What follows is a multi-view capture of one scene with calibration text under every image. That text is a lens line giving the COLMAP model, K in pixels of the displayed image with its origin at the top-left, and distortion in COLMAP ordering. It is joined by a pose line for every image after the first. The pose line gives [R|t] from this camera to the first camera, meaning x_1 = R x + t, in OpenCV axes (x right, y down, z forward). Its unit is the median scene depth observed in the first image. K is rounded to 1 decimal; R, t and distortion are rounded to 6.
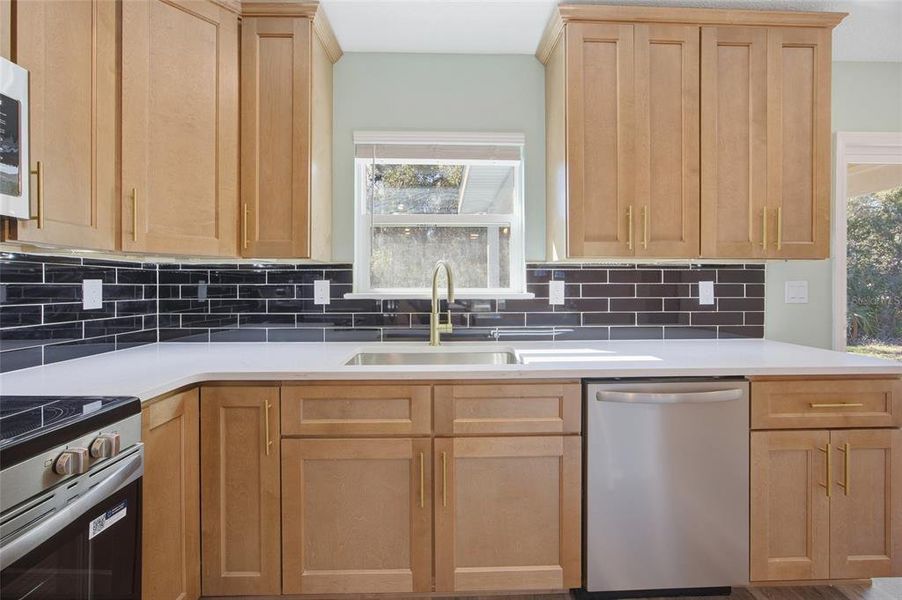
lens RADIAL K [[355.2, 0, 455.6], [0, 355.2, 286.1], [0, 0, 1]] dist [-0.000883, -0.000060]
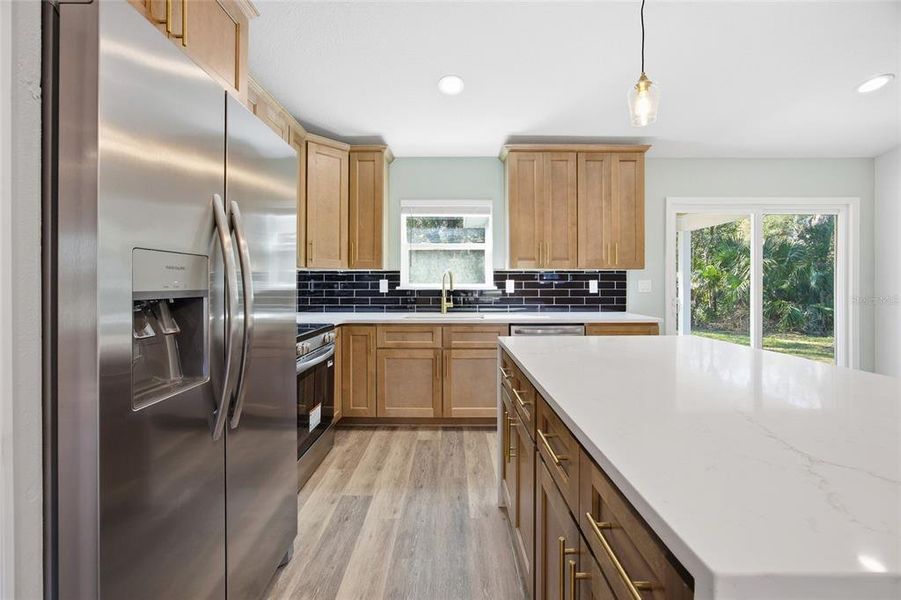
lens RADIAL K [[354.8, 0, 450.3], [0, 354.8, 281.3], [0, 0, 1]] dist [-0.000883, -0.000060]
pose [[0.998942, 0.000213, -0.045993, 0.063544], [-0.000505, 0.999980, -0.006327, 0.004099], [0.045990, 0.006344, 0.998922, -0.891700]]
